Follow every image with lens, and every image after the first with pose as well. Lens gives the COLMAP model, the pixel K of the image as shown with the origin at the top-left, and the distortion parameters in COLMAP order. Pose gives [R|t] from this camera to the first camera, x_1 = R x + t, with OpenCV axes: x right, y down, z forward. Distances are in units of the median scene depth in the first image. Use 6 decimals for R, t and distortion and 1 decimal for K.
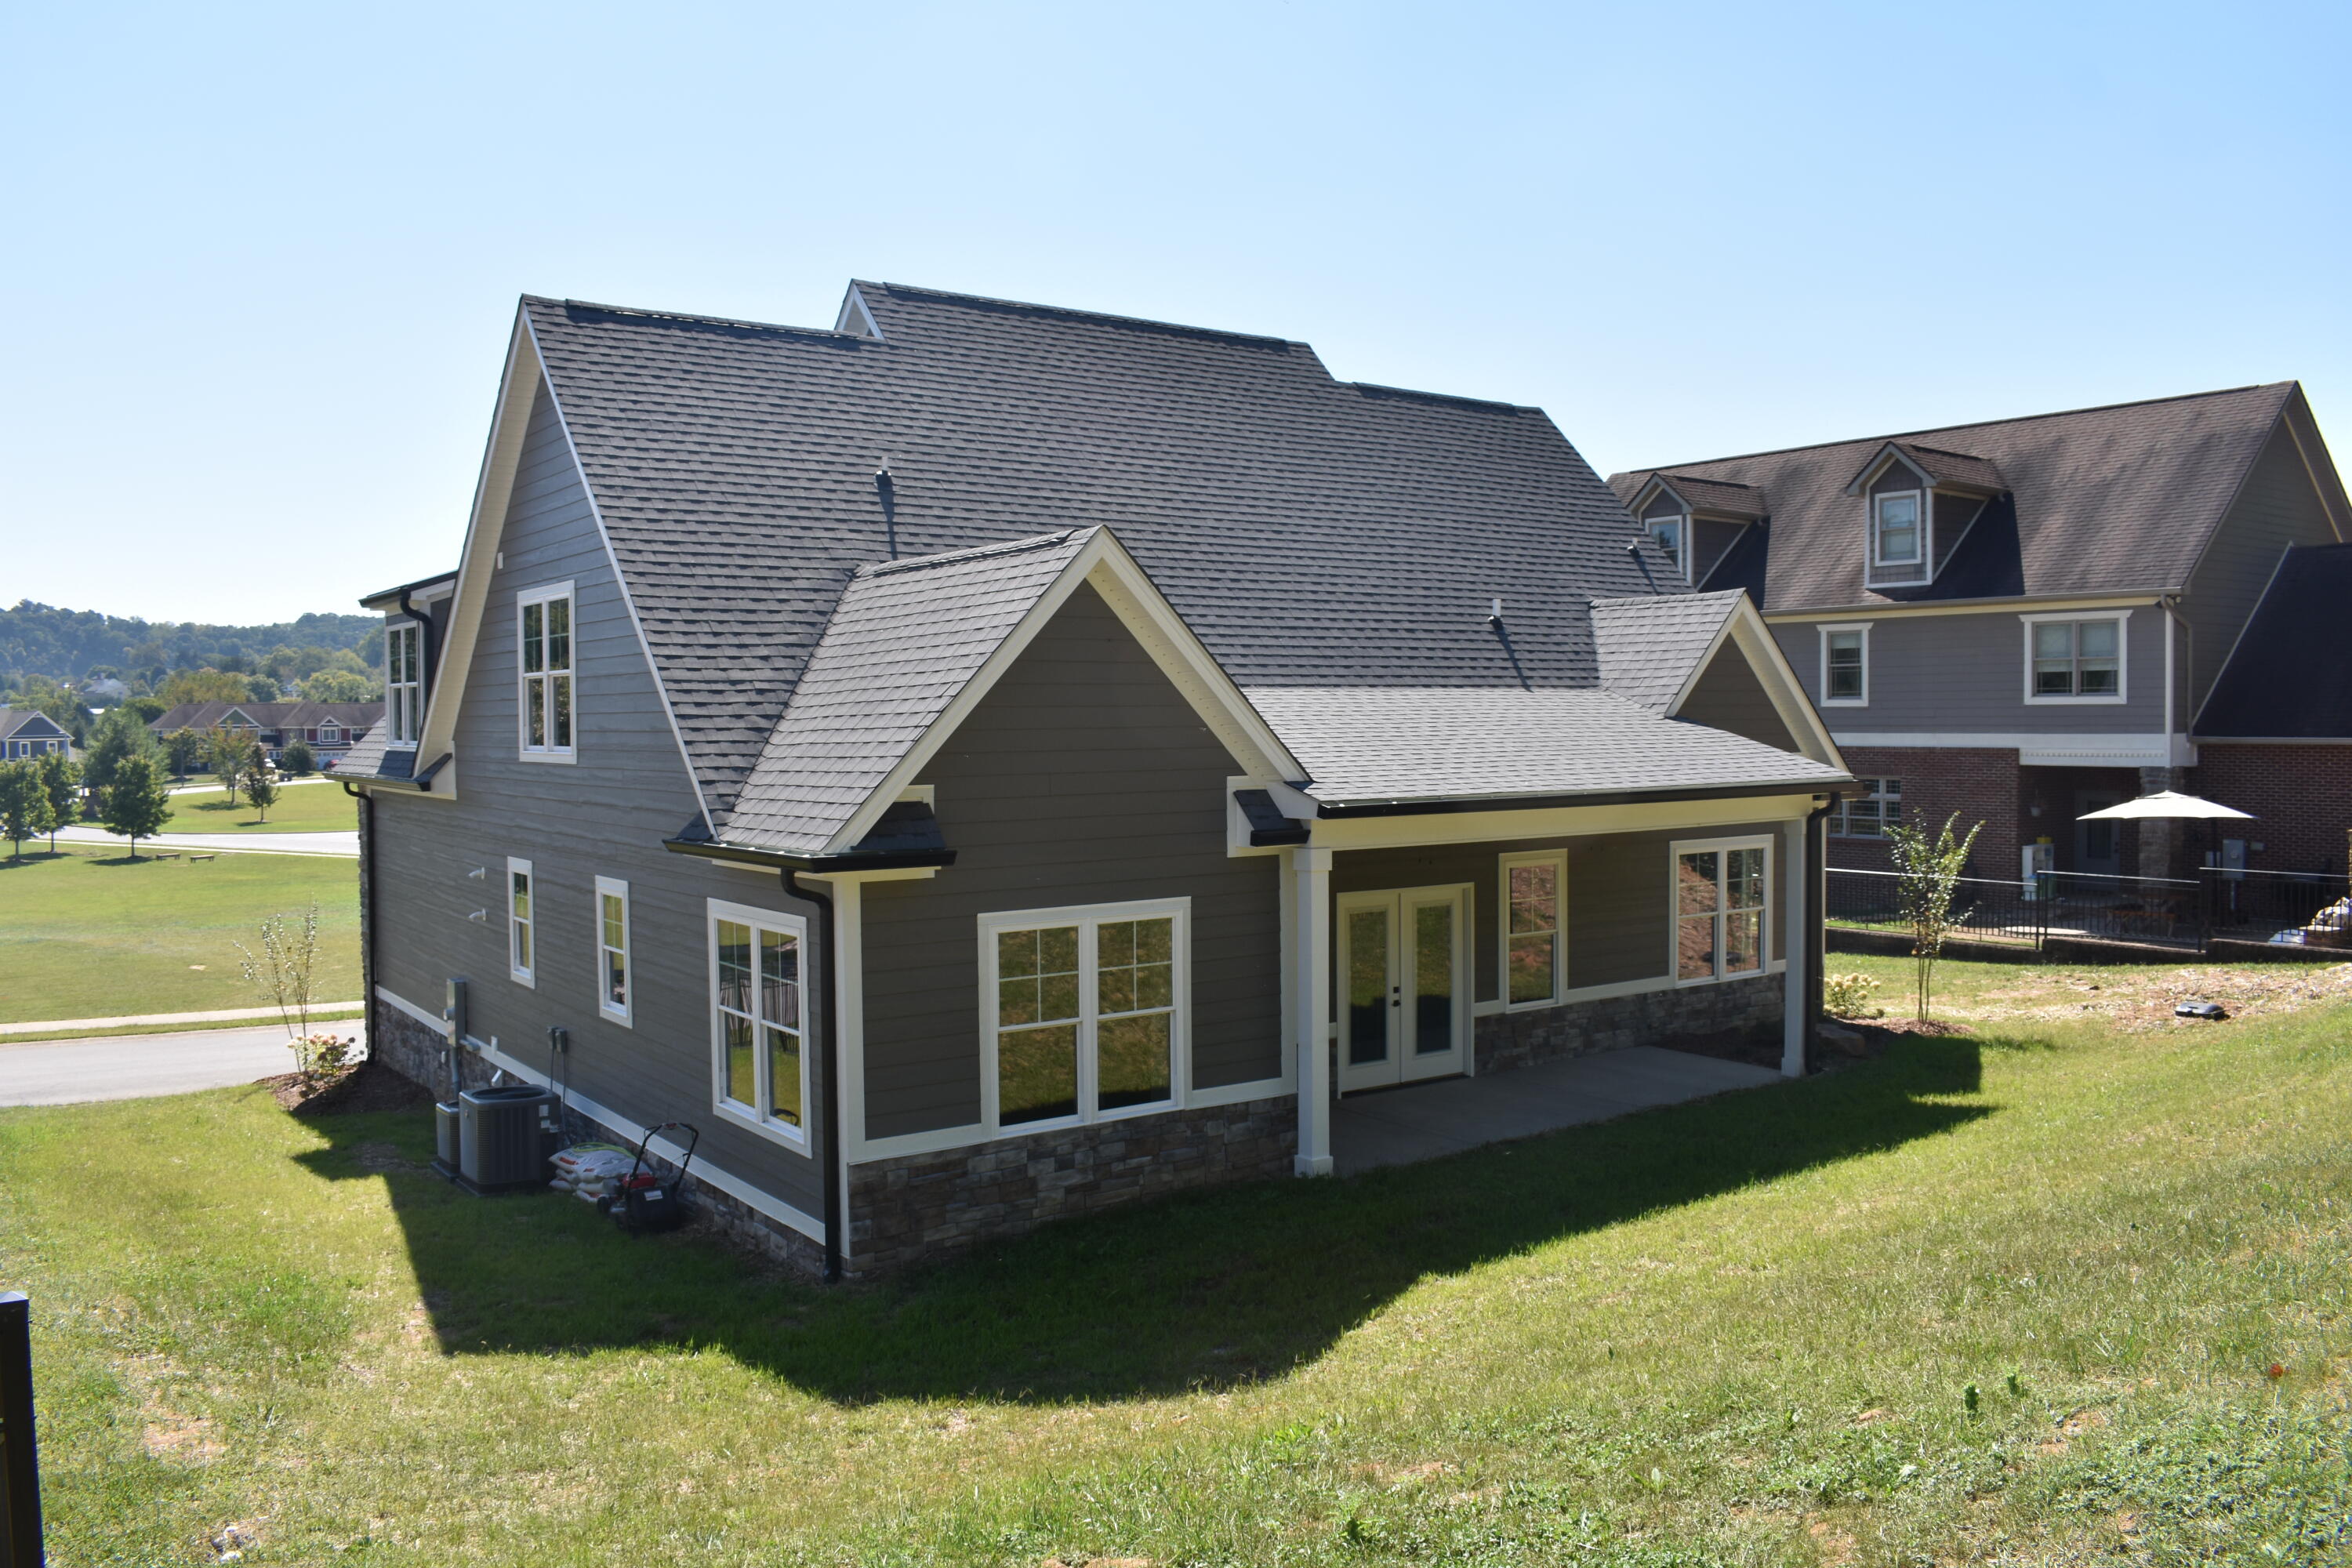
lens RADIAL K [[1834.2, 0, 1184.0], [0, 1834.2, 788.2], [0, 0, 1]] dist [-0.092175, 0.014197]
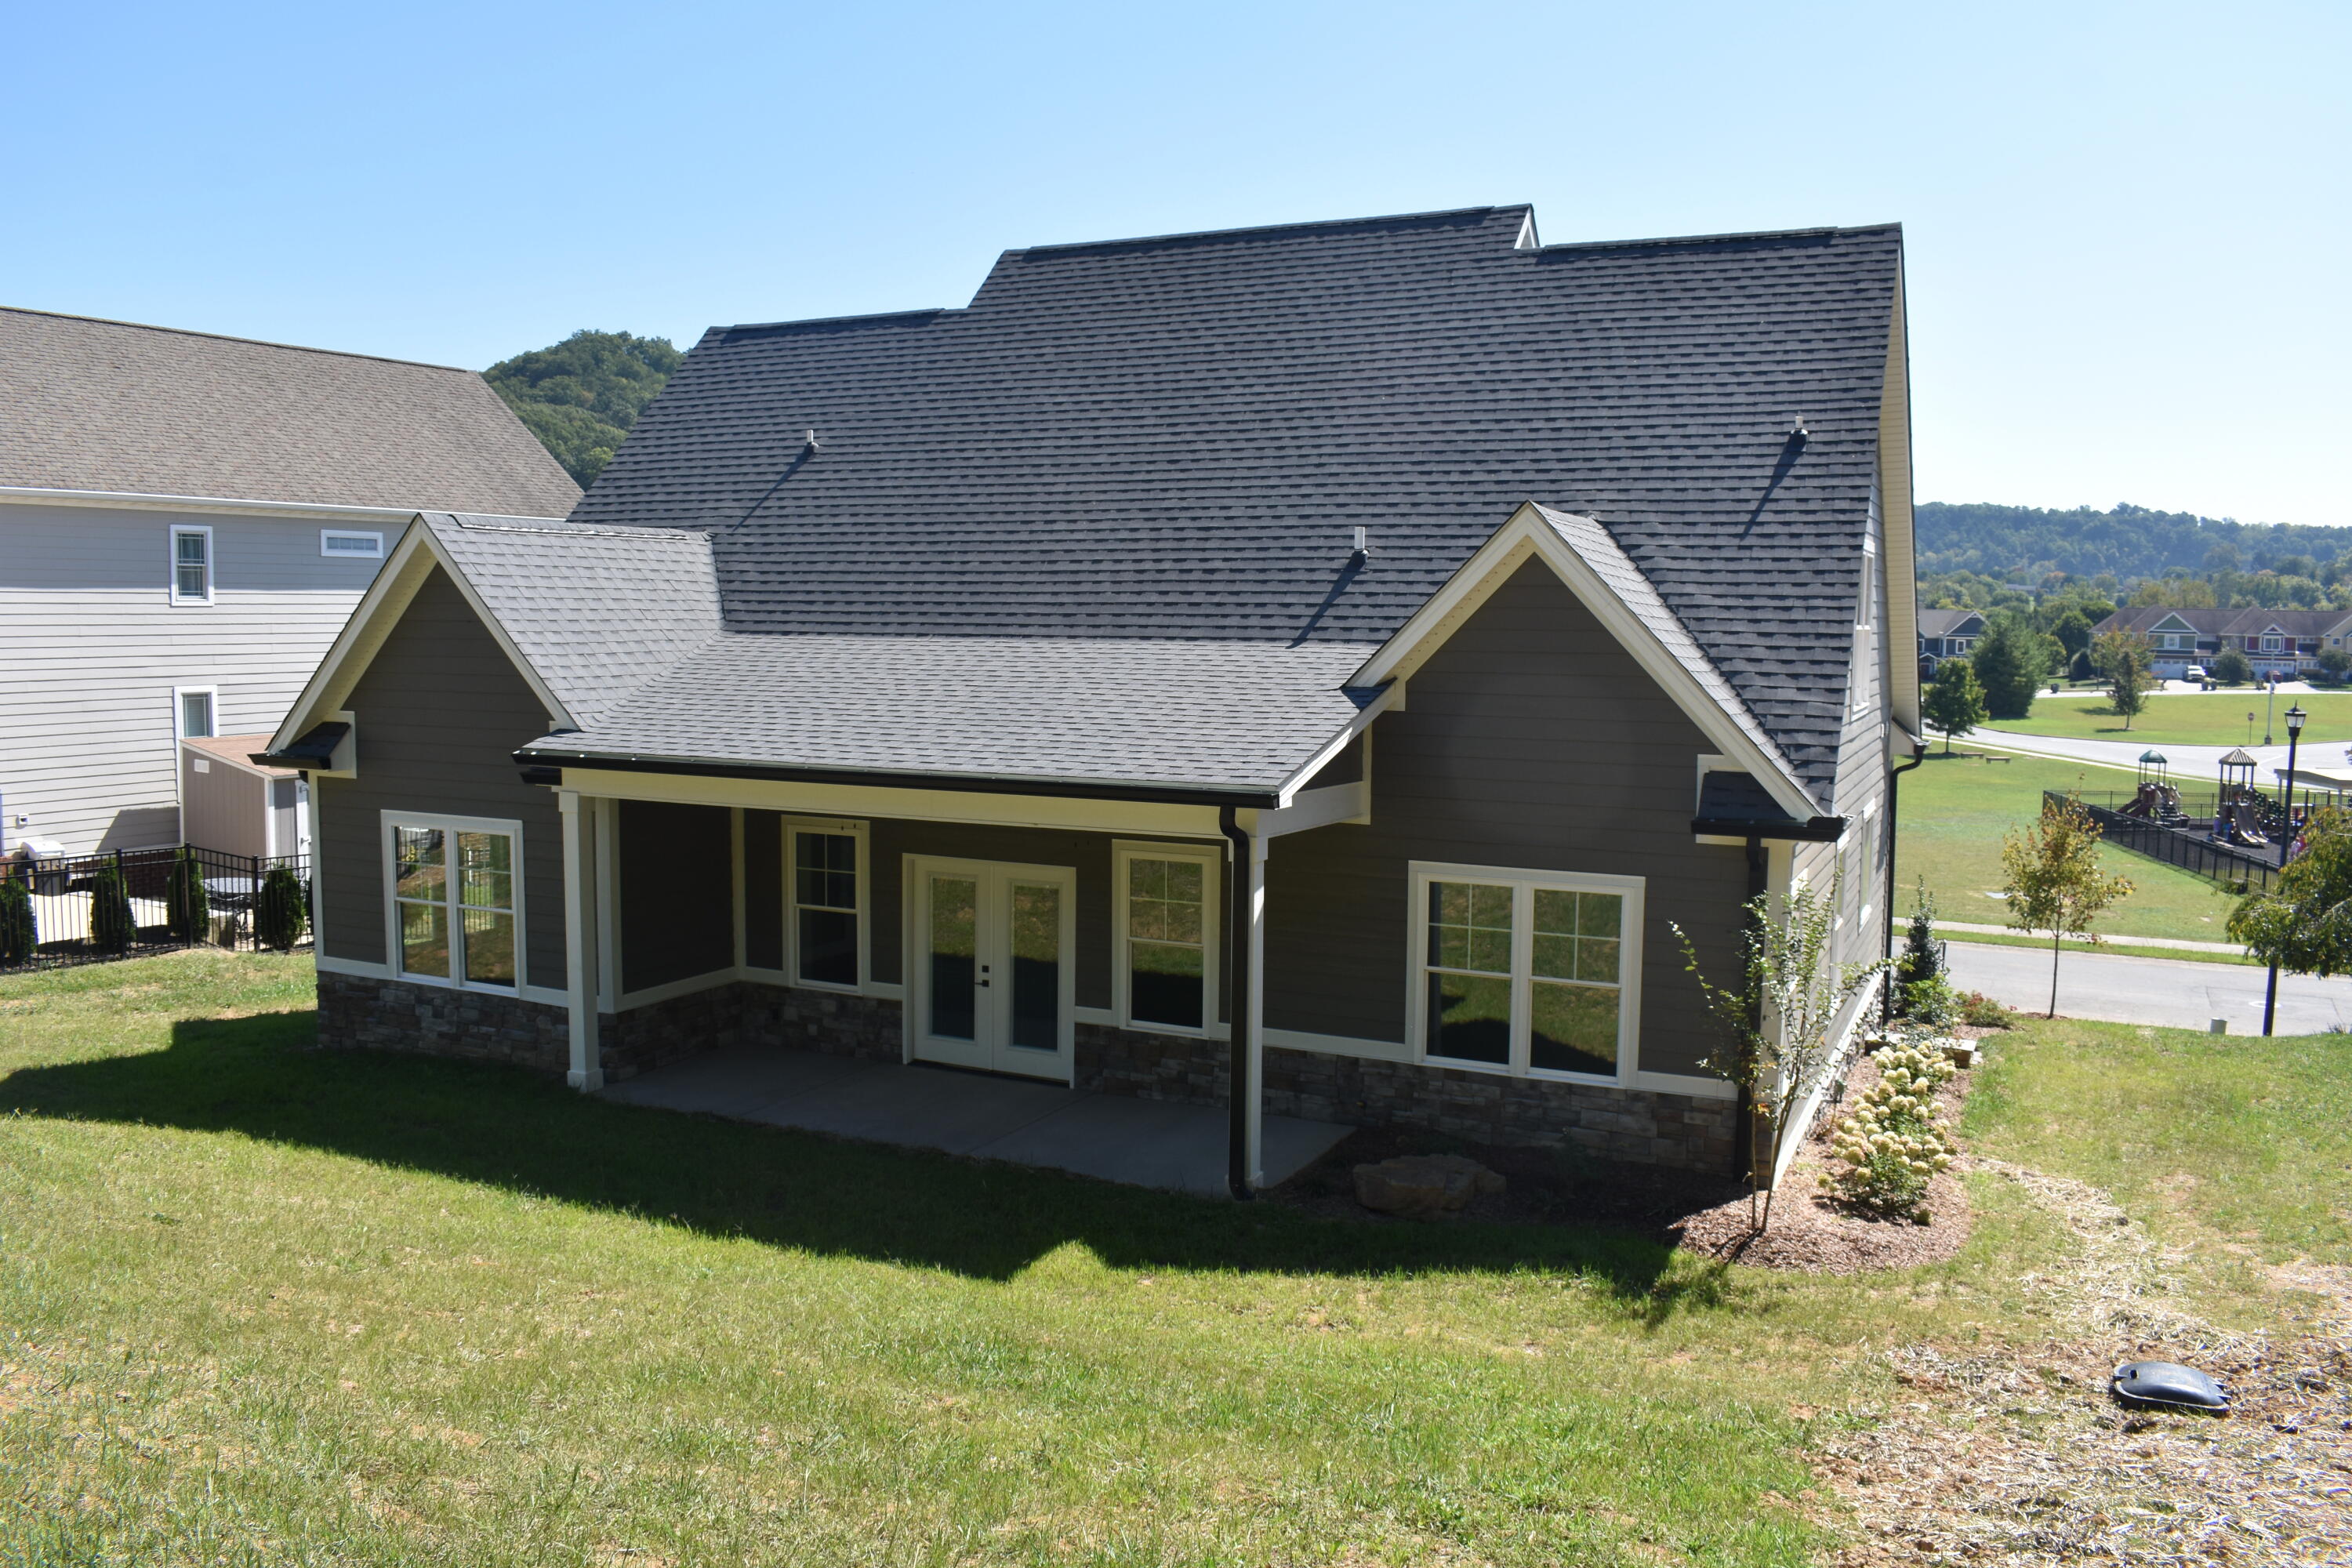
lens RADIAL K [[1834.2, 0, 1184.1], [0, 1834.2, 786.8], [0, 0, 1]] dist [-0.092175, 0.014197]
pose [[0.468342, 0.095558, -0.878365, 0.659192], [-0.047209, 0.995421, 0.083120, -0.042582], [0.882285, 0.002538, 0.470708, 0.447864]]
